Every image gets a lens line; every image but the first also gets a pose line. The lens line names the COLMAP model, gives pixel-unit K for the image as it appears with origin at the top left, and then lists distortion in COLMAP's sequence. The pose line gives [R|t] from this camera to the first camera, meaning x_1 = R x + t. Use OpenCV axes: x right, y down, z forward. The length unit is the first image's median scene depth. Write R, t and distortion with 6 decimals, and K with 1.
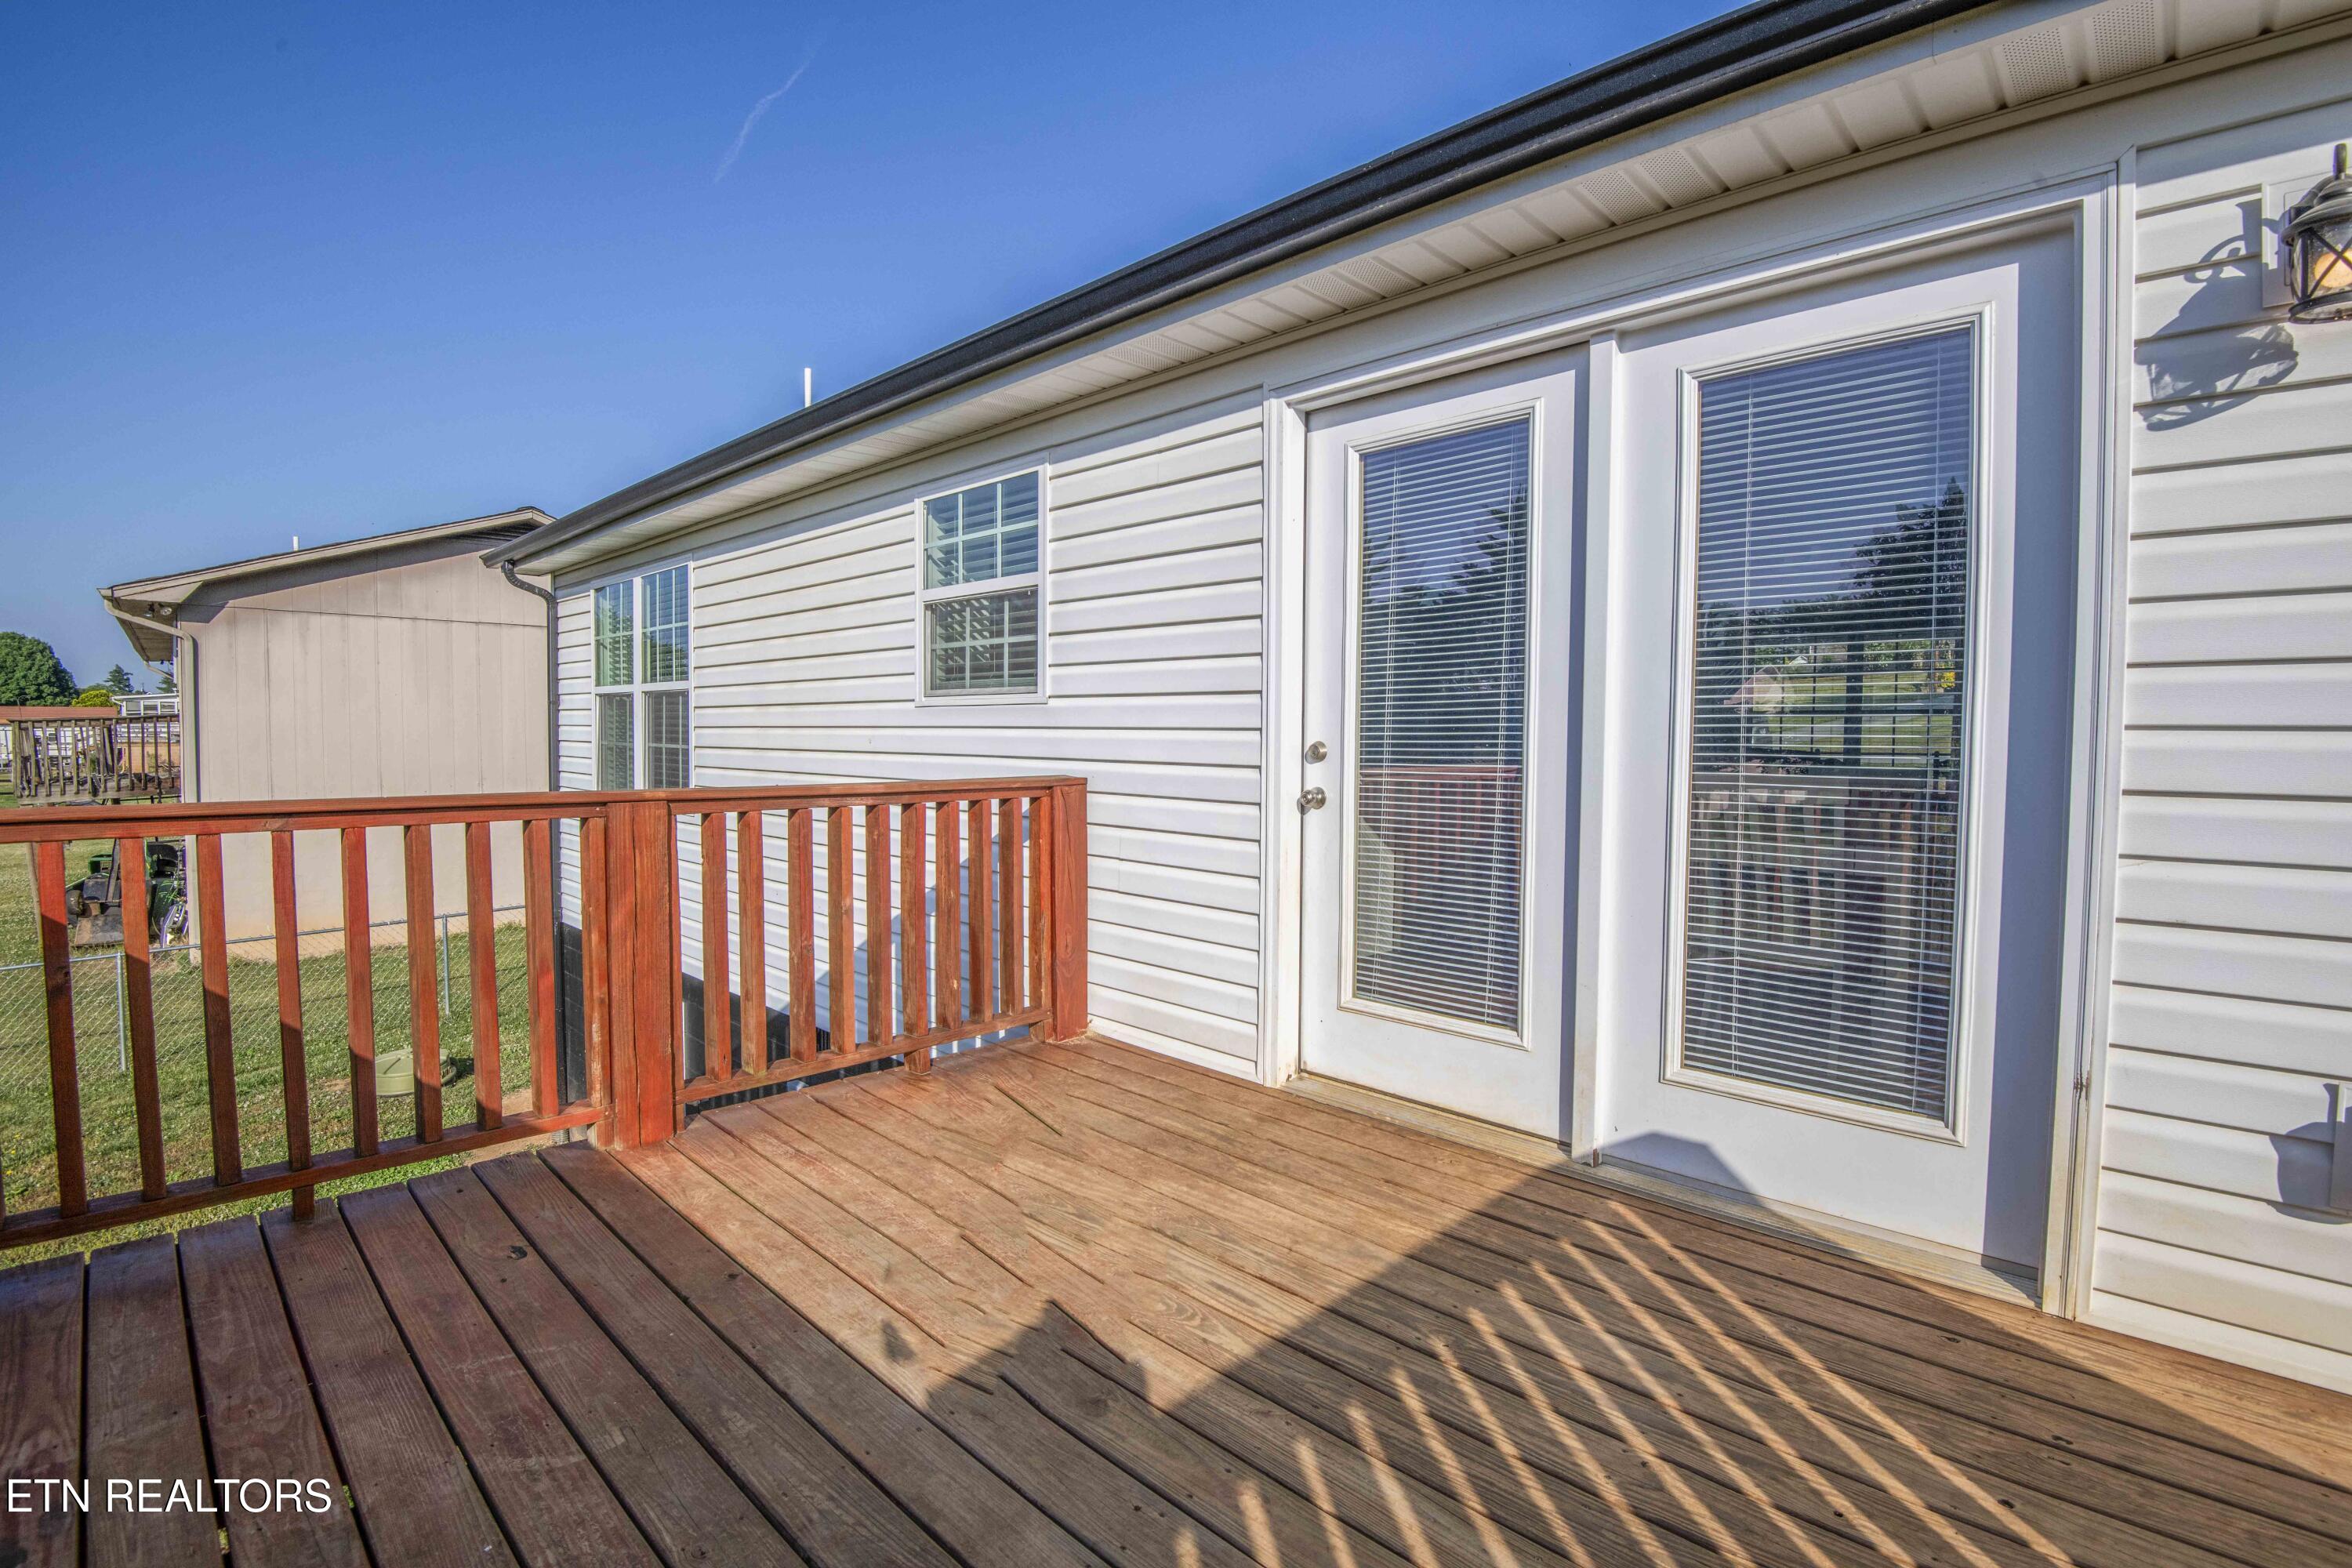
lens RADIAL K [[1087.6, 0, 1183.1], [0, 1087.6, 781.8], [0, 0, 1]] dist [-0.024446, -0.011901]
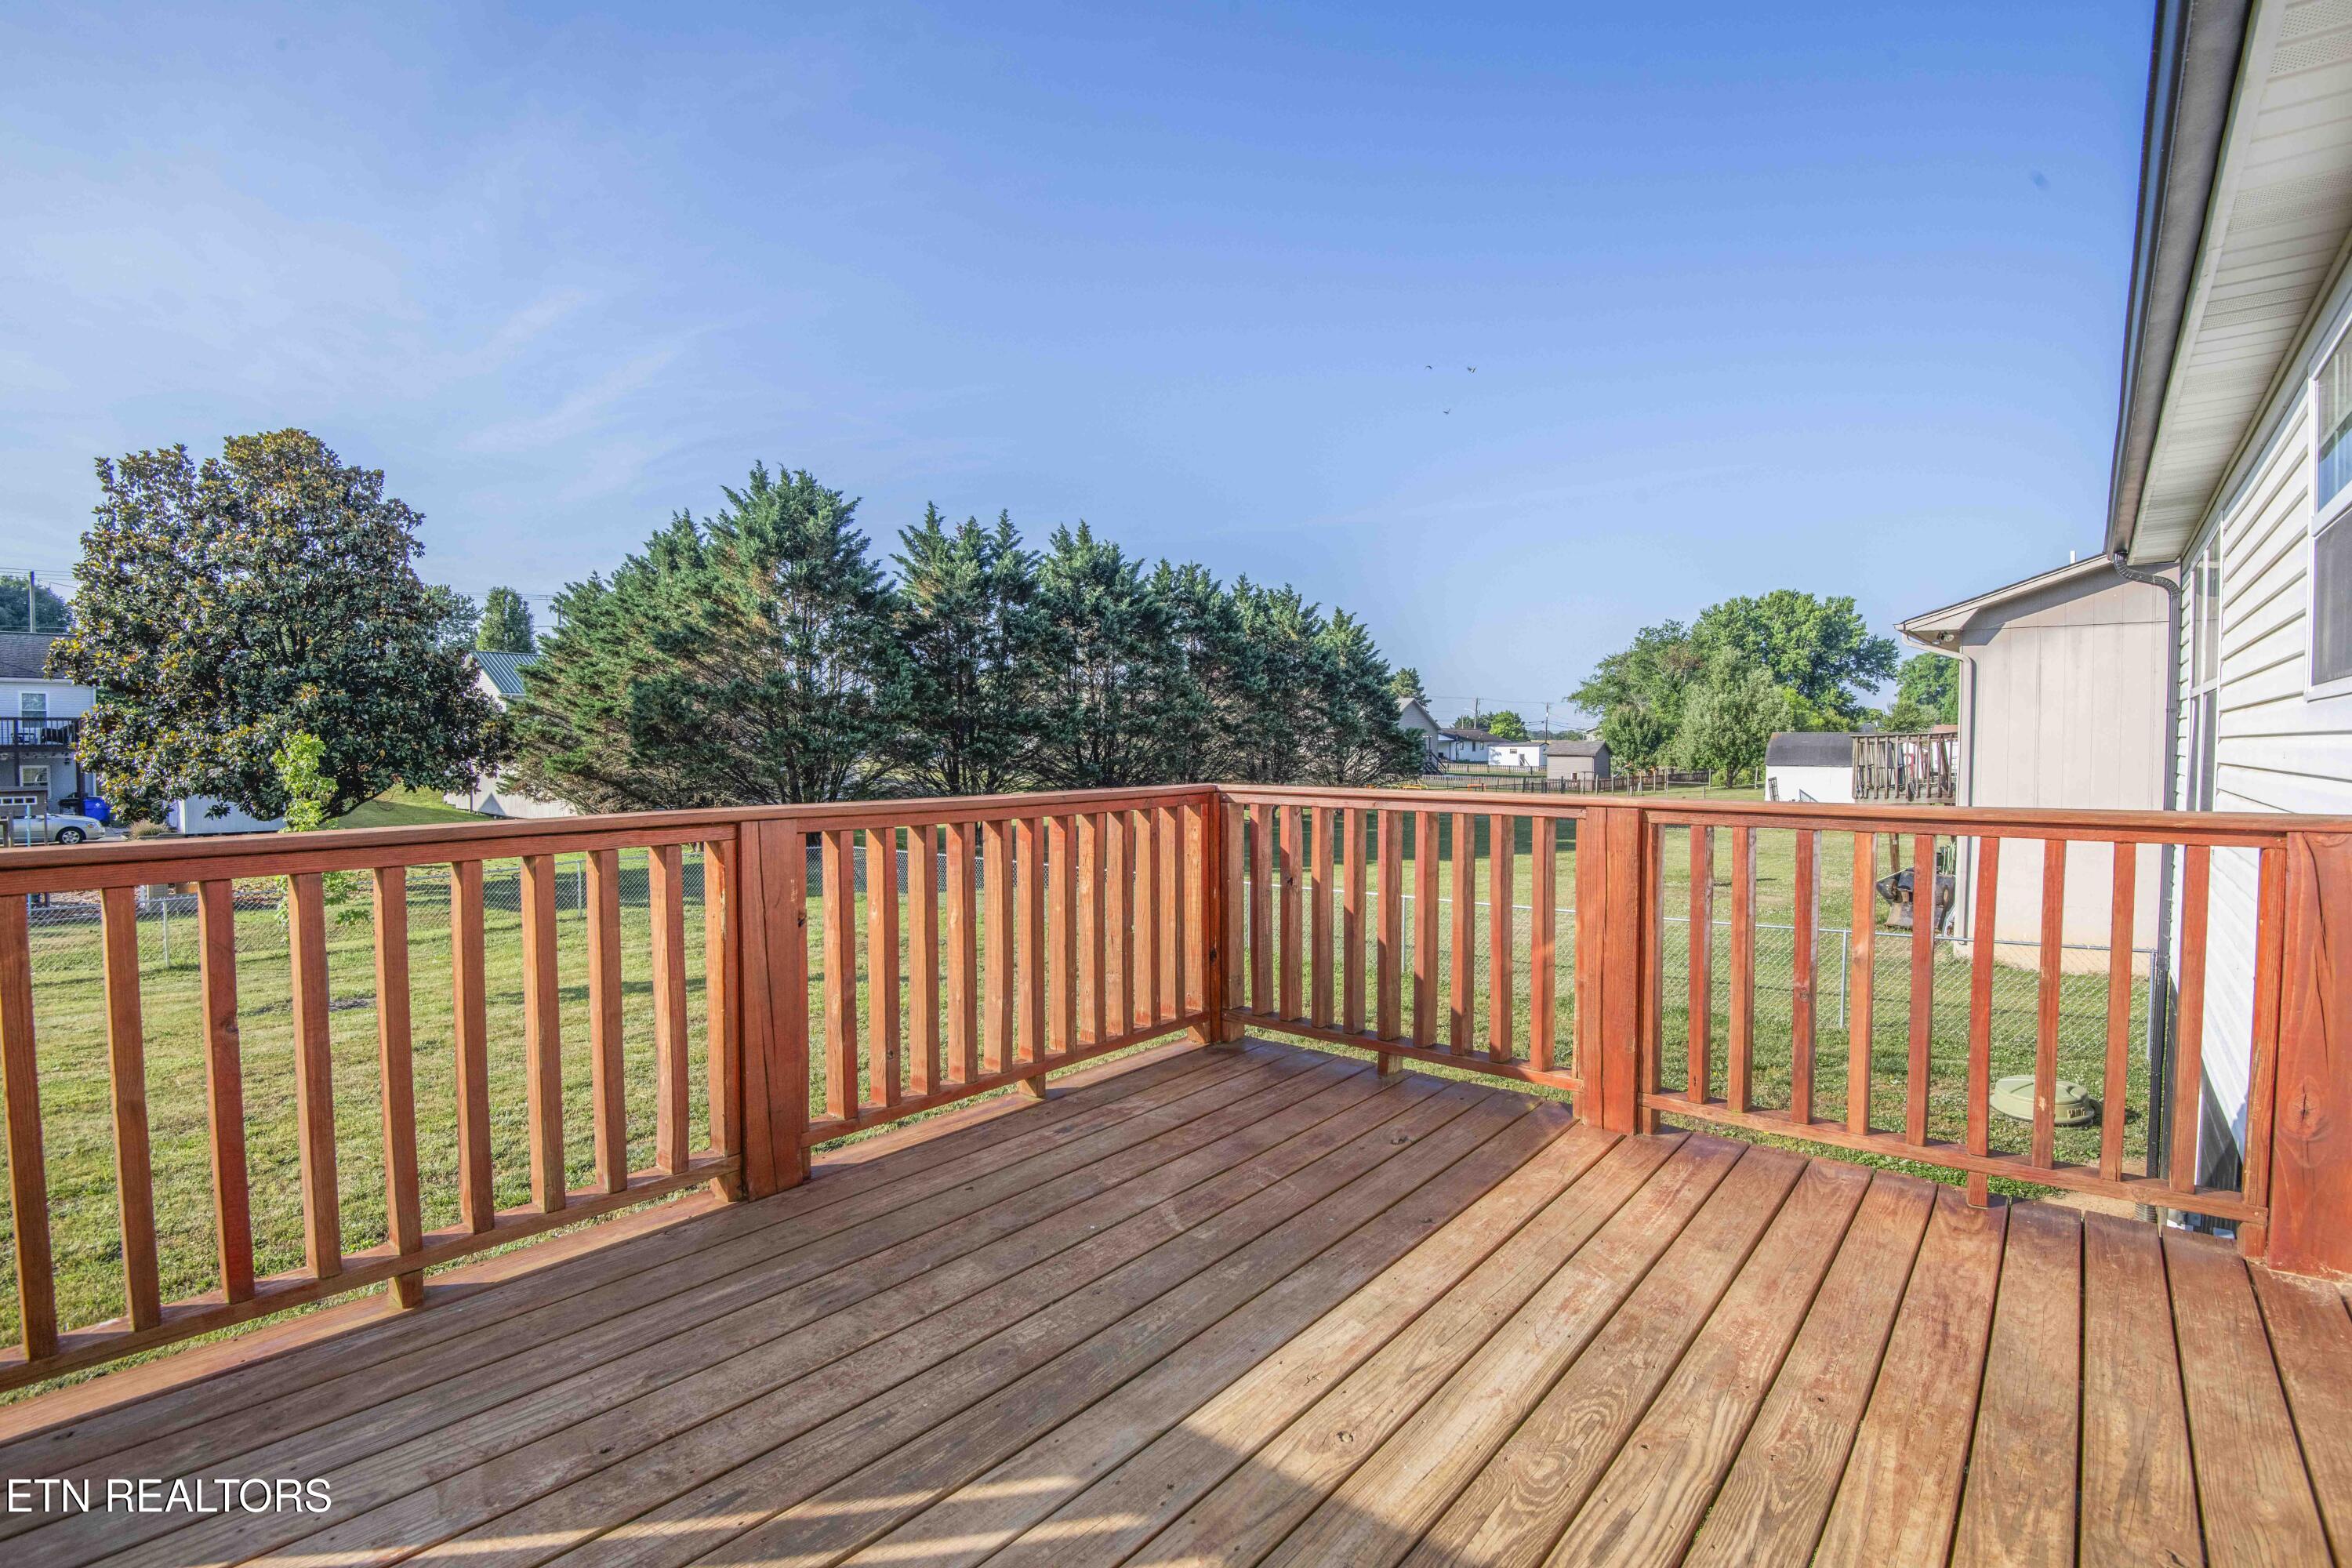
lens RADIAL K [[1087.6, 0, 1183.1], [0, 1087.6, 781.8], [0, 0, 1]] dist [-0.024446, -0.011901]
pose [[0.073294, 0.028458, -0.996904, 0.162543], [-0.042744, 0.998764, 0.025369, -0.004887], [0.996394, 0.040752, 0.074420, 0.151708]]
